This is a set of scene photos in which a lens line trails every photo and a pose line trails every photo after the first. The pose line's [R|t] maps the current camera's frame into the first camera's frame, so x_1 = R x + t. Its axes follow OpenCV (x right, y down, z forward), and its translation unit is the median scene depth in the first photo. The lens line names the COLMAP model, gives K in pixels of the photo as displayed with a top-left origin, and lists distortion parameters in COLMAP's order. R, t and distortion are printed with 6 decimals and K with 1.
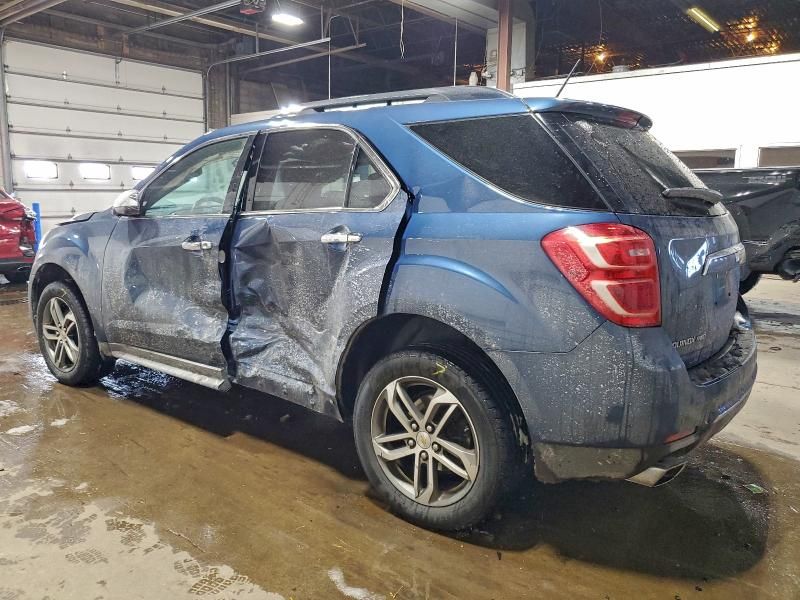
lens RADIAL K [[635.7, 0, 396.9], [0, 635.7, 301.1], [0, 0, 1]] dist [0.057255, -0.017668]
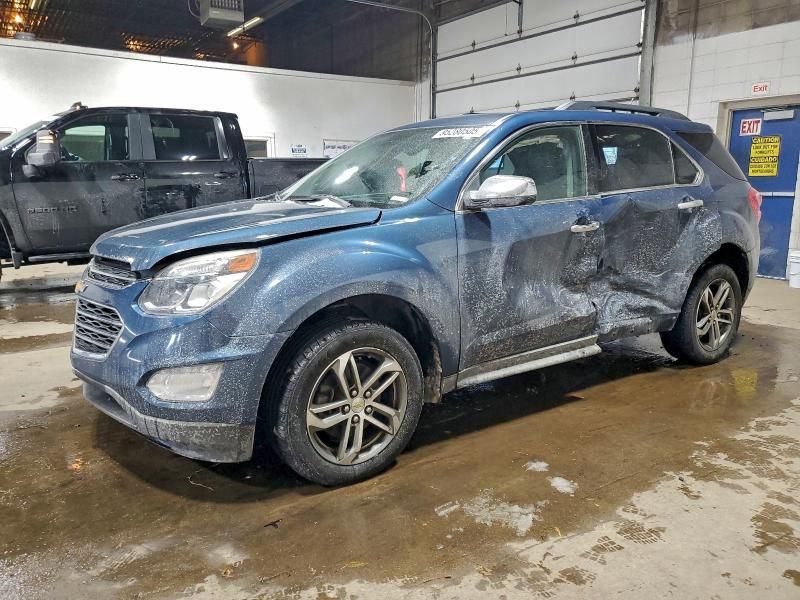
lens RADIAL K [[635.7, 0, 397.1], [0, 635.7, 298.5], [0, 0, 1]] dist [0.057255, -0.017668]
pose [[0.249897, -0.193259, 0.948790, -1.563530], [0.156255, 0.975085, 0.157460, -0.206092], [-0.955581, 0.108904, 0.273869, 1.126370]]
